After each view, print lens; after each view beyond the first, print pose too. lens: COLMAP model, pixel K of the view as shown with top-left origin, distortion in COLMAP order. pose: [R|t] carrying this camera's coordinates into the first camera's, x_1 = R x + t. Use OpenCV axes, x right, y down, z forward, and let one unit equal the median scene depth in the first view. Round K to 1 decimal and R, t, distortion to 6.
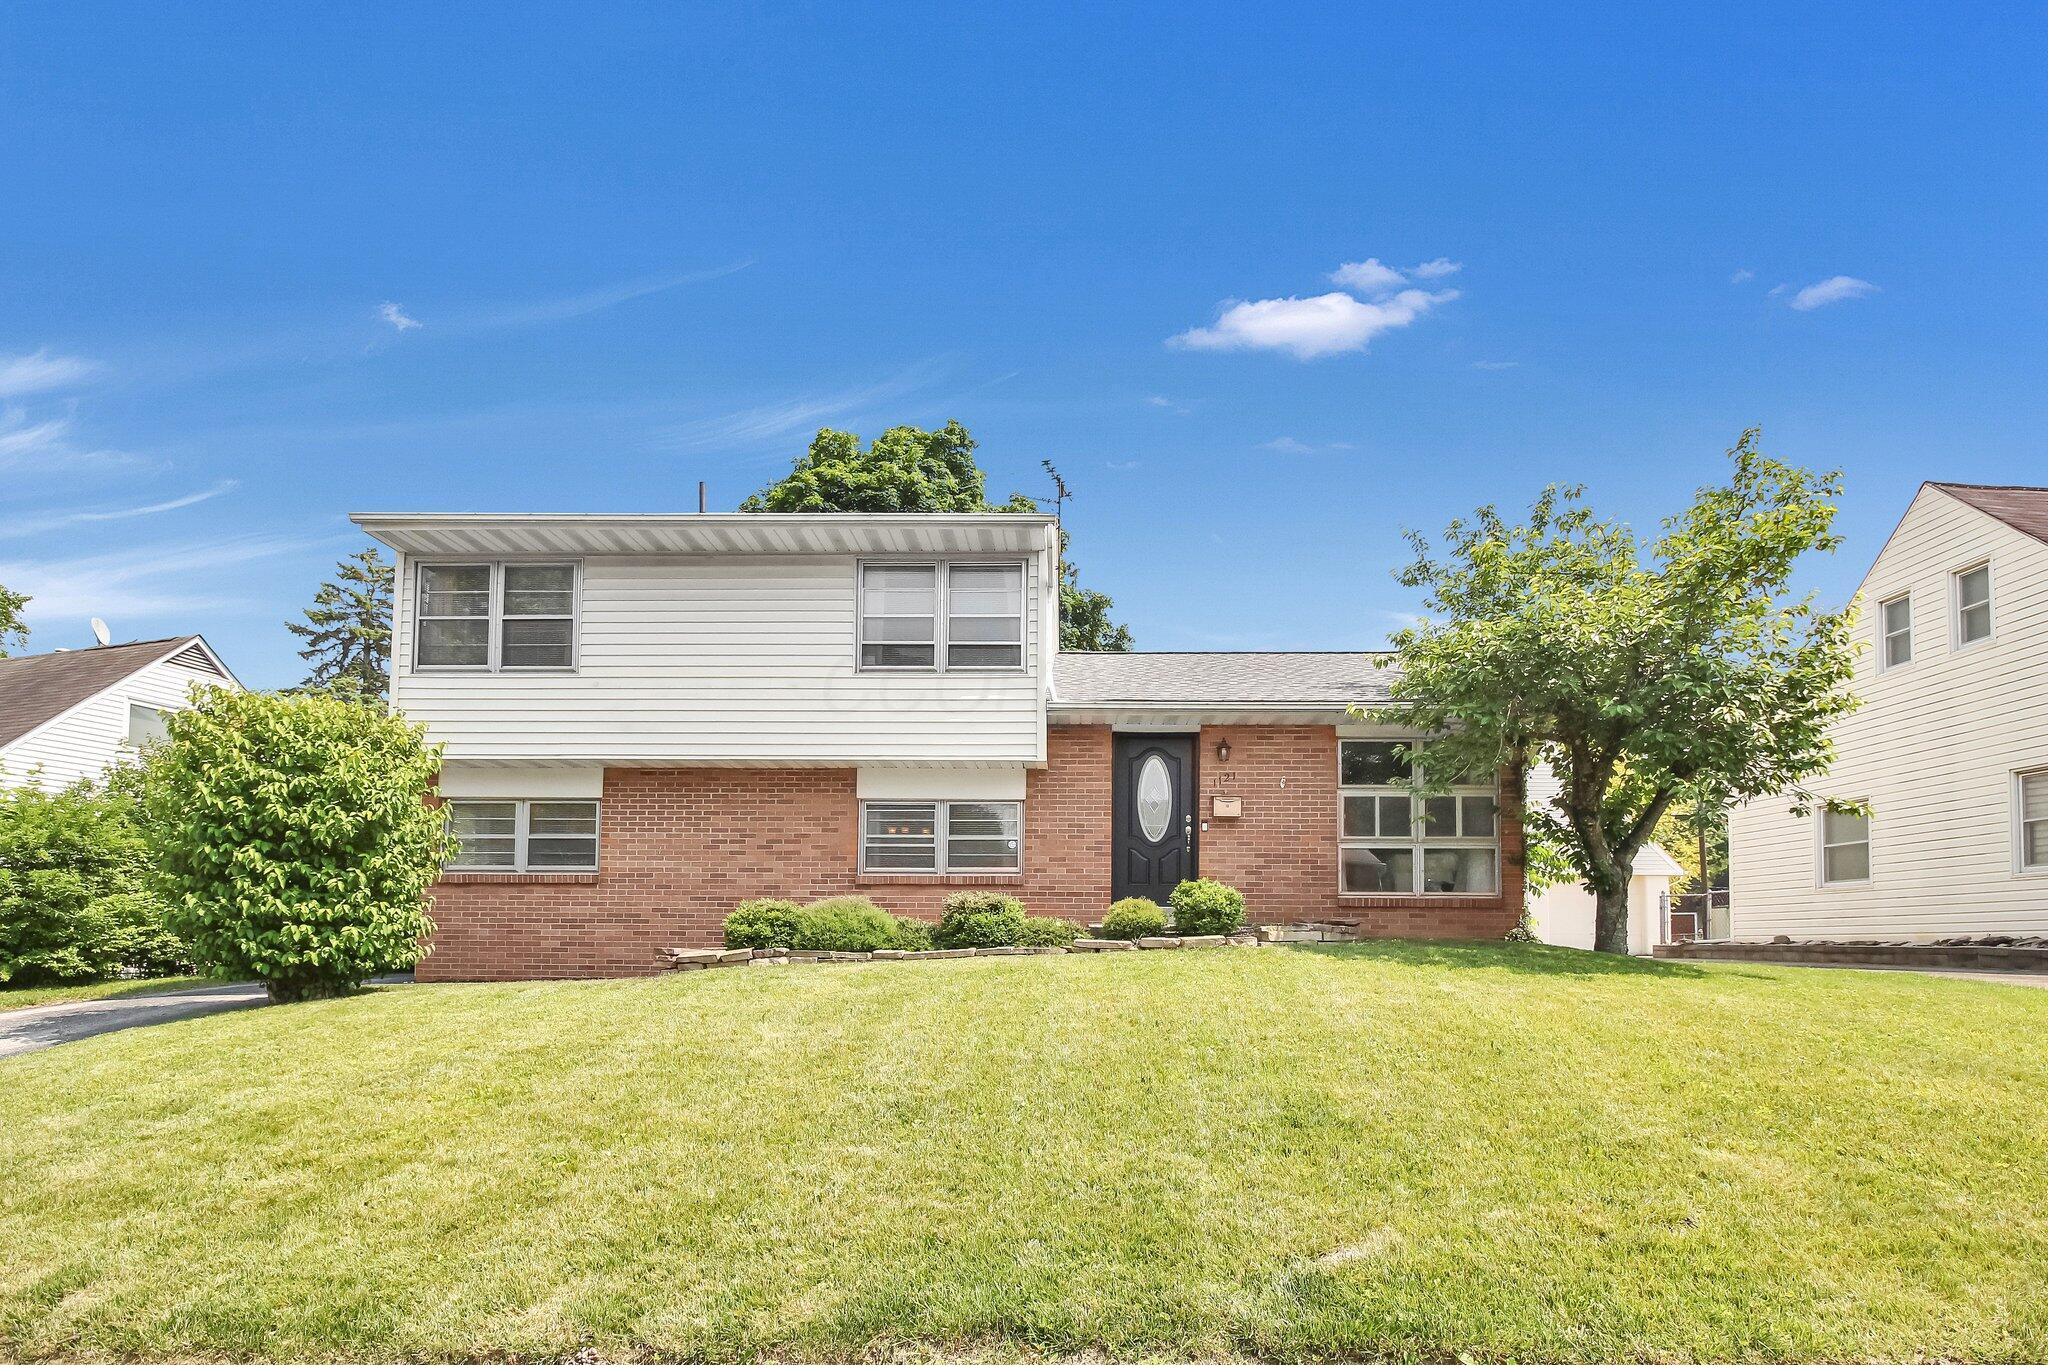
lens RADIAL K [[972.2, 0, 925.5], [0, 972.2, 899.4], [0, 0, 1]] dist [-0.000053, -0.000227]
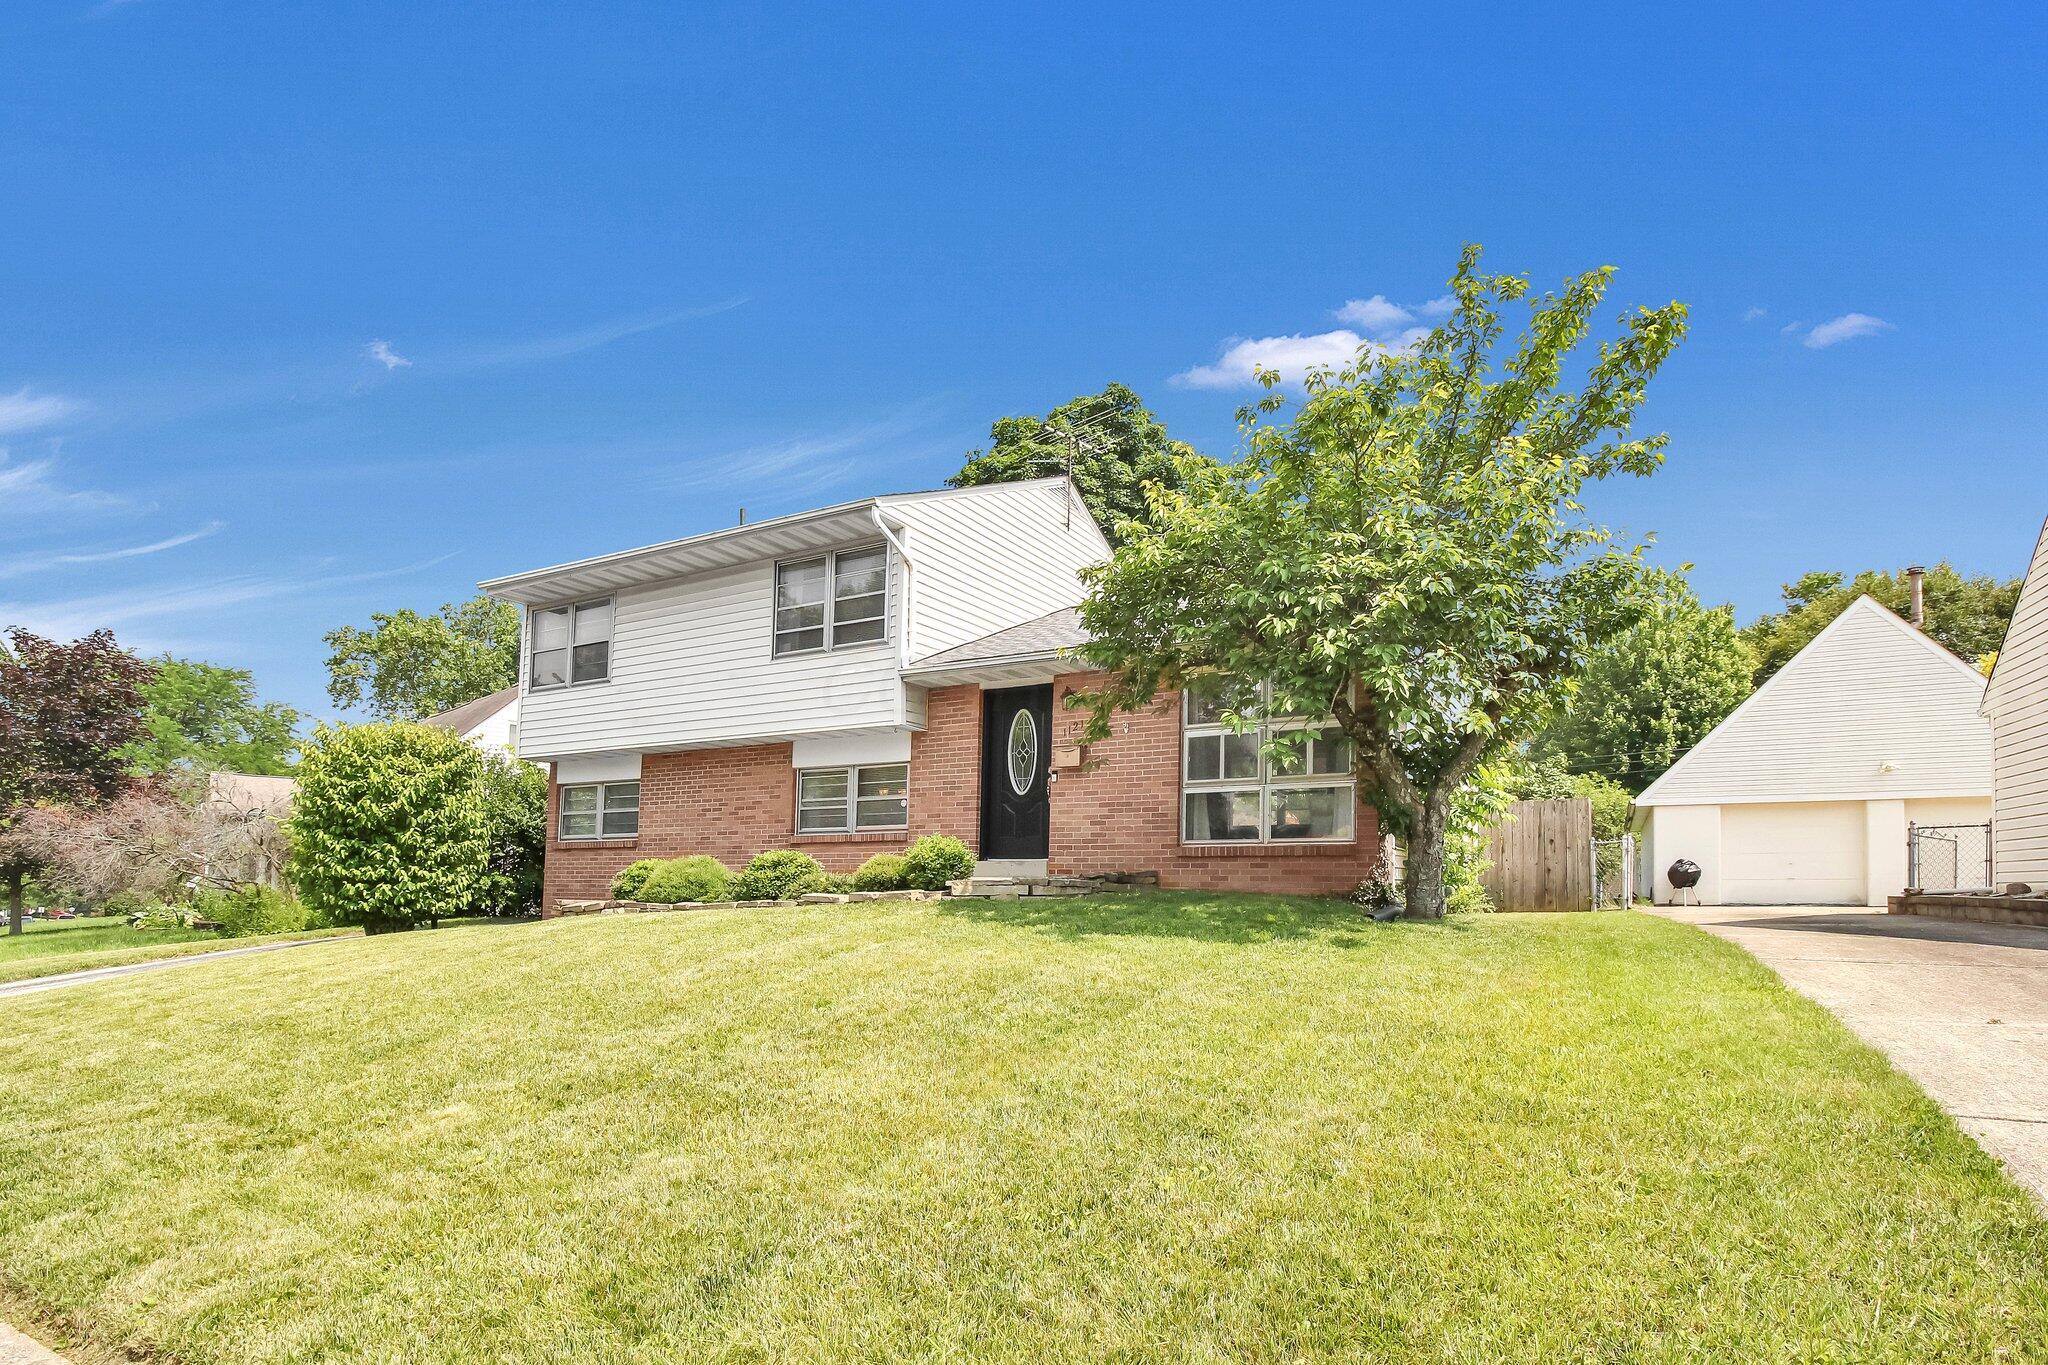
lens RADIAL K [[993.8, 0, 1140.6], [0, 993.8, 805.5], [0, 0, 1]] dist [-0.000441, 0.000044]
pose [[0.900479, -0.037327, -0.433295, 0.829822], [0.020188, 0.998824, -0.044090, -0.000526], [0.434431, 0.030955, 0.900173, 0.136055]]
